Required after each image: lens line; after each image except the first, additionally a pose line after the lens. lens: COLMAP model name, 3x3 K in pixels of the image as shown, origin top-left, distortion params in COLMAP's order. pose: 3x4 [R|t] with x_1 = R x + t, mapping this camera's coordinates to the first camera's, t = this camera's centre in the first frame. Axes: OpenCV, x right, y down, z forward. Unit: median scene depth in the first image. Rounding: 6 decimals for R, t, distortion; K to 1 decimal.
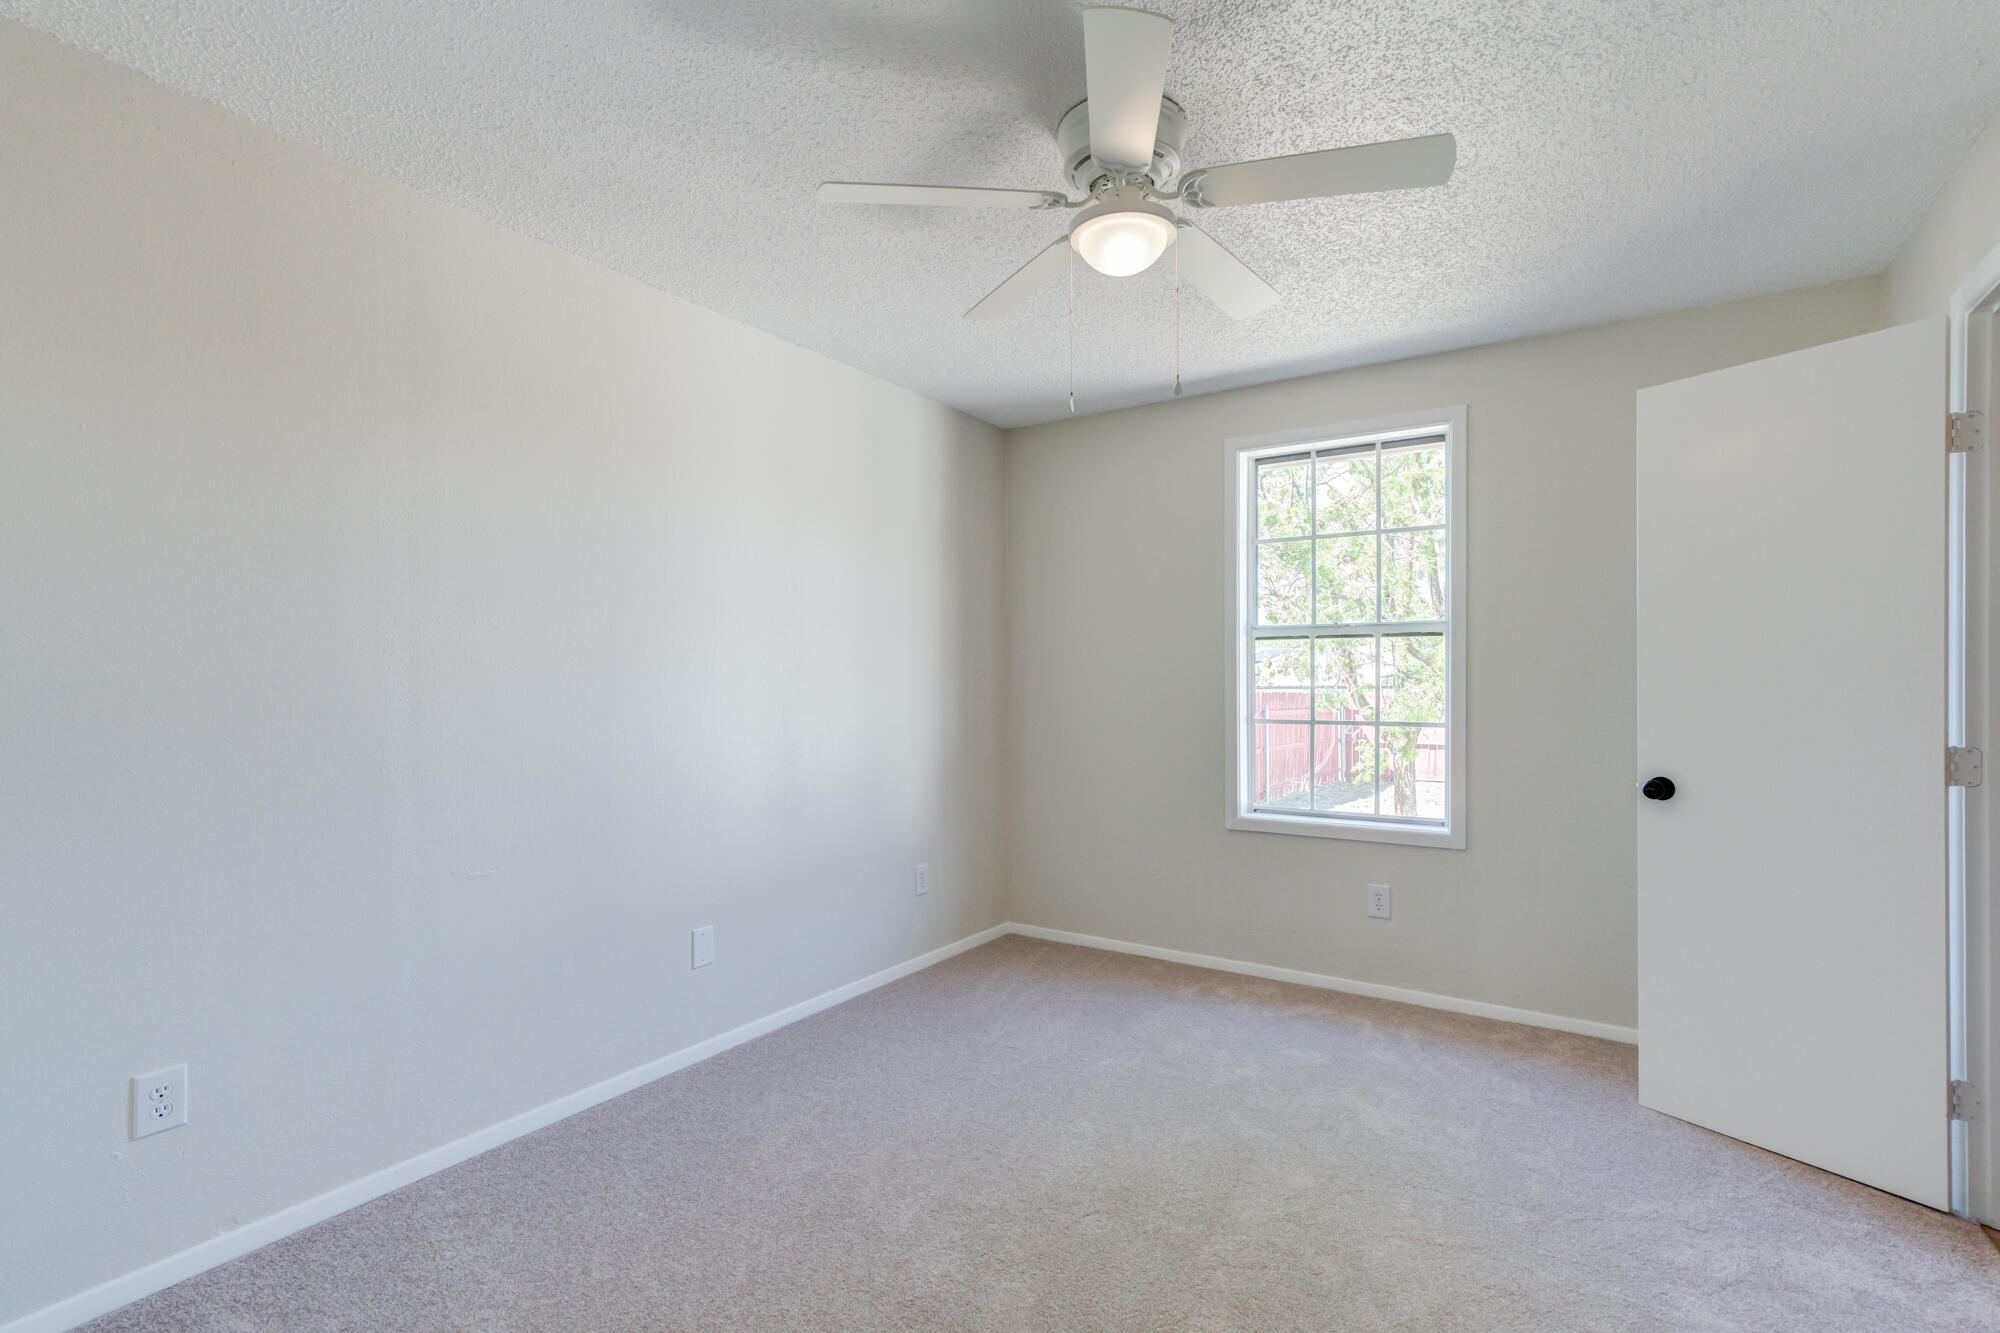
lens RADIAL K [[926.6, 0, 998.3], [0, 926.6, 678.1], [0, 0, 1]] dist [0.020044, 0.001799]
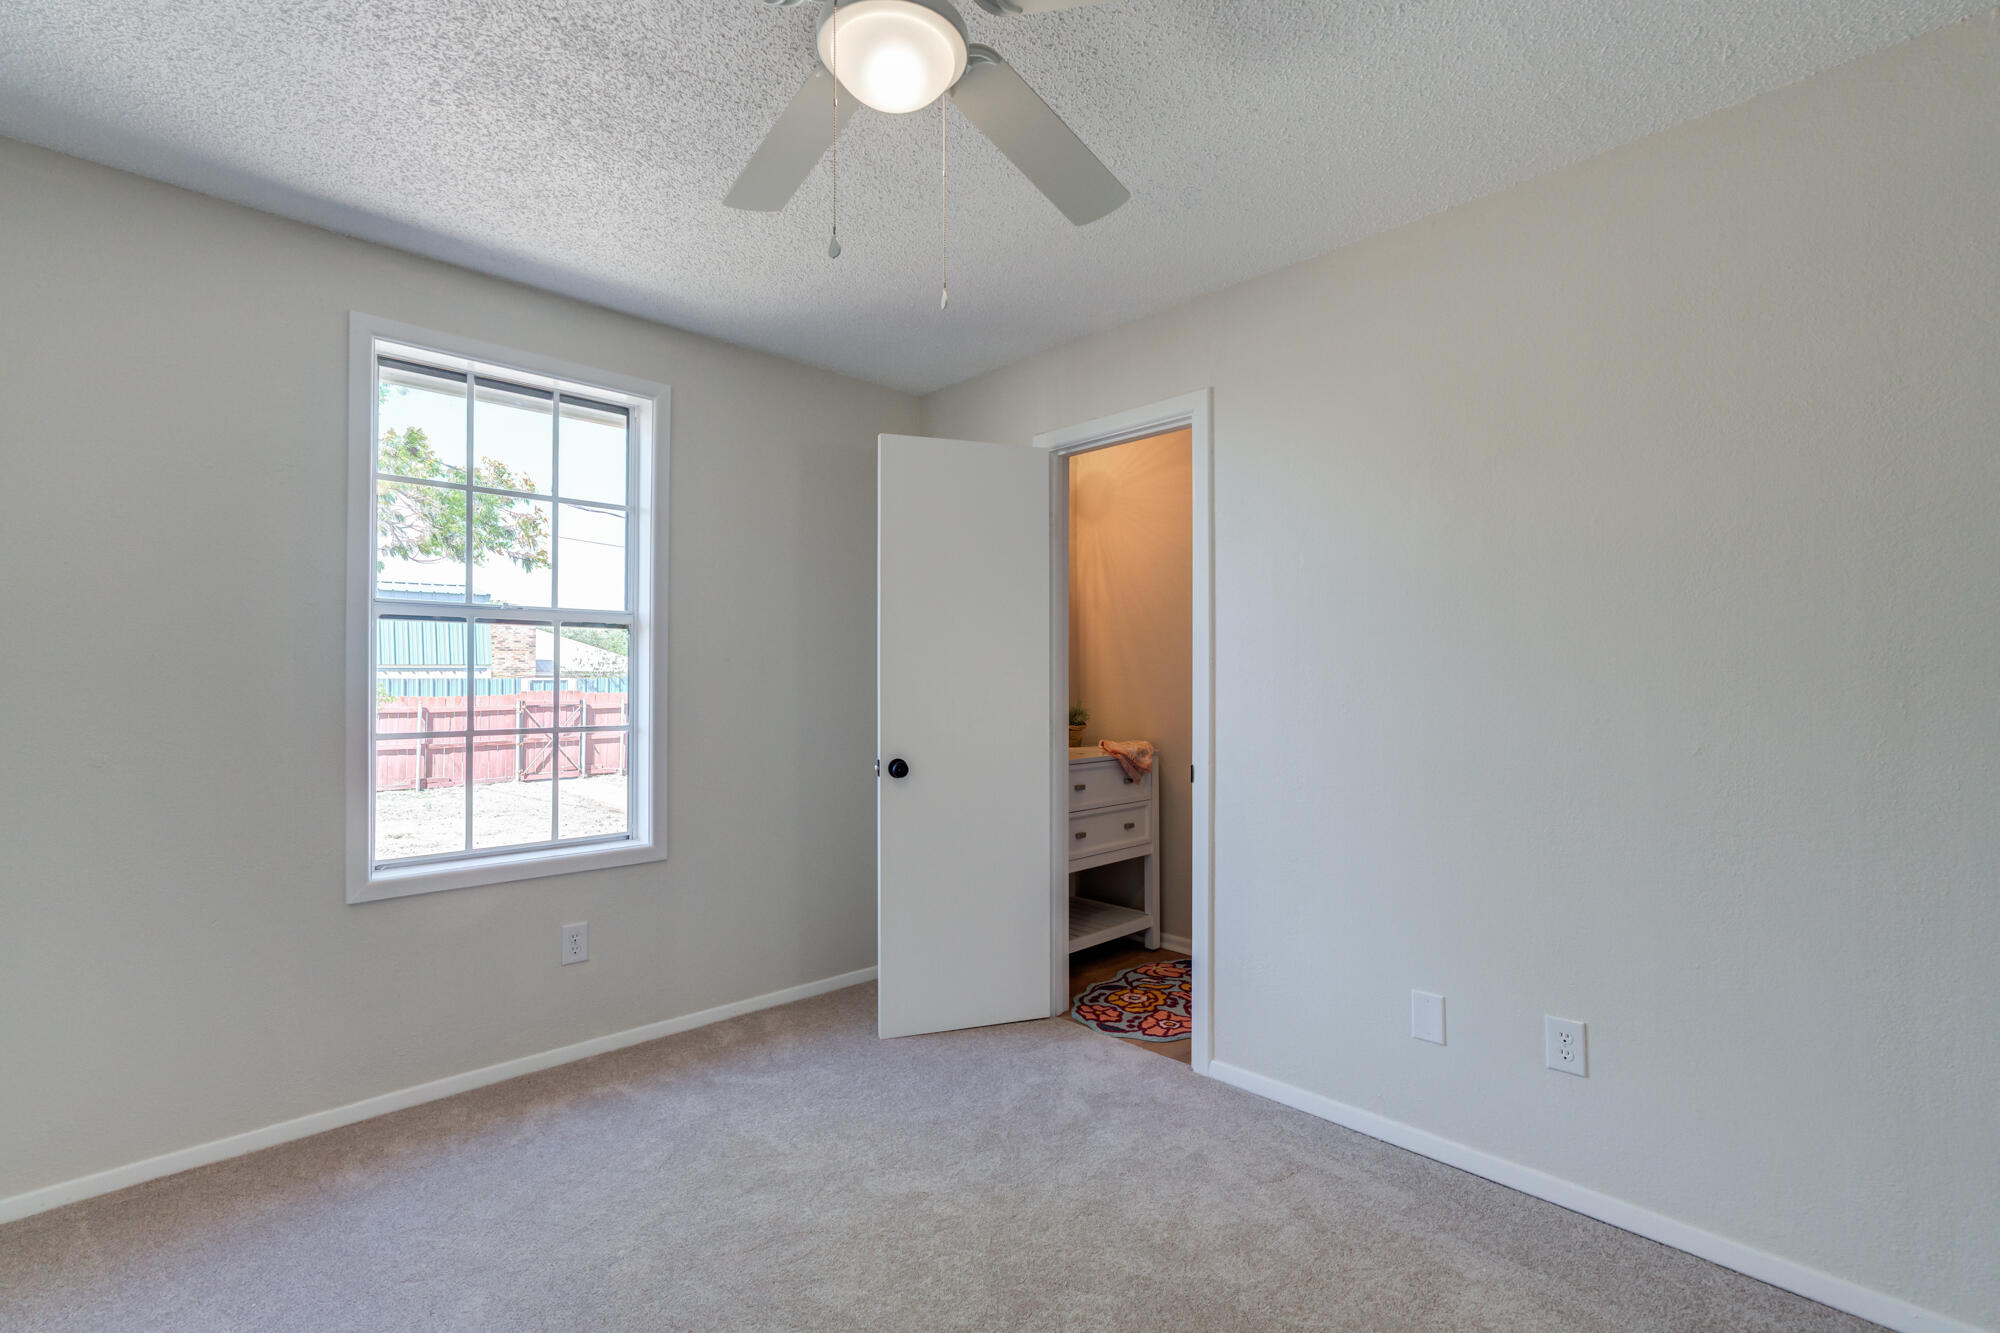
lens RADIAL K [[926.6, 0, 1001.4], [0, 926.6, 666.9], [0, 0, 1]] dist [0.020044, 0.001799]
pose [[0.233067, 0.010979, 0.972399, -0.339740], [-0.005633, 0.999935, -0.009940, -0.001856], [-0.972444, -0.003160, 0.233113, 0.466441]]
